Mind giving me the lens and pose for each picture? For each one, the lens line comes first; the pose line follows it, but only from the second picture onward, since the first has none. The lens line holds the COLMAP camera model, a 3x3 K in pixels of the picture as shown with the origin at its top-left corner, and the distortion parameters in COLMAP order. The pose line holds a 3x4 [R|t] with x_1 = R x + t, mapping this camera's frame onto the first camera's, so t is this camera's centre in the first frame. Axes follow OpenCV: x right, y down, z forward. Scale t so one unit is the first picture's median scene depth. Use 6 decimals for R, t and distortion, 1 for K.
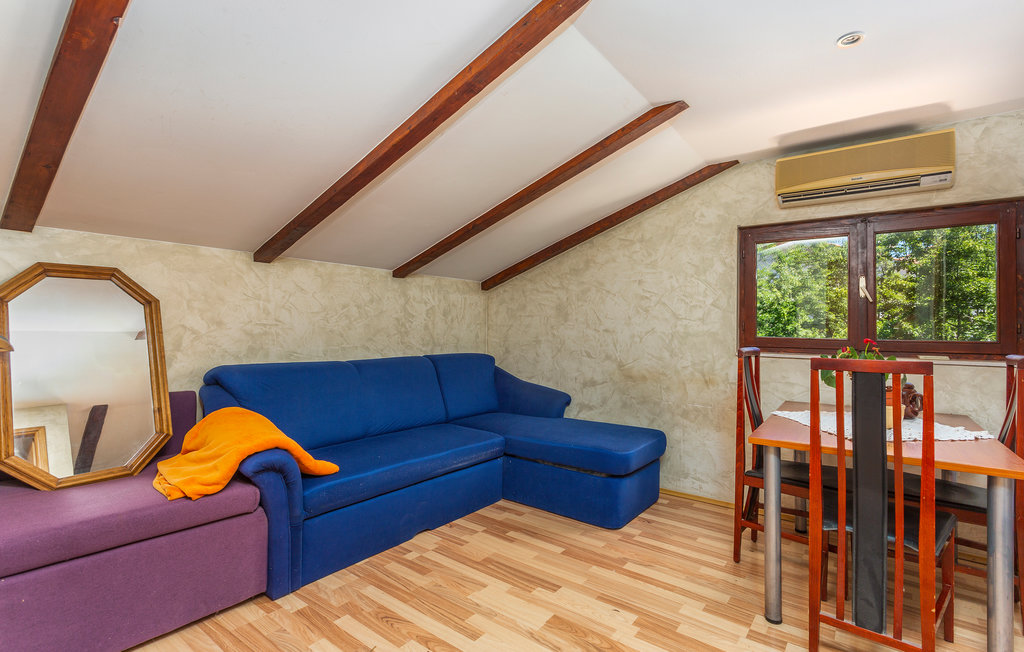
lens RADIAL K [[480.2, 0, 515.8], [0, 480.2, 323.9], [0, 0, 1]] dist [0.000772, 0.000342]
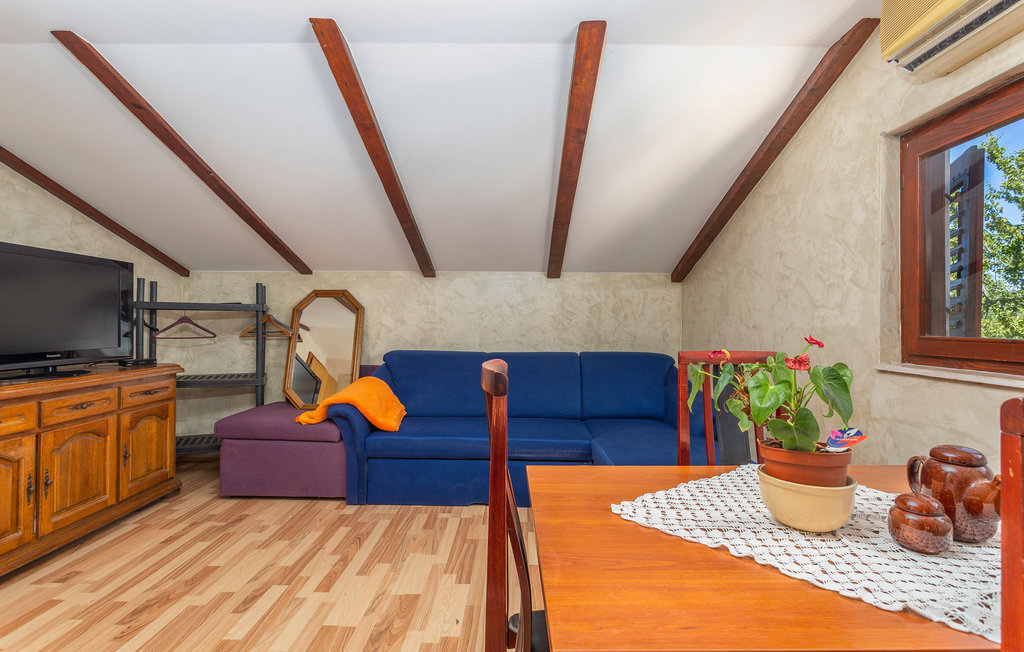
lens RADIAL K [[480.2, 0, 515.8], [0, 480.2, 323.9], [0, 0, 1]] dist [0.000772, 0.000342]
pose [[0.598284, -0.008645, -0.801237, 0.621590], [0.005730, 0.999962, -0.006511, 0.013836], [0.801263, -0.000696, 0.598311, 0.319987]]
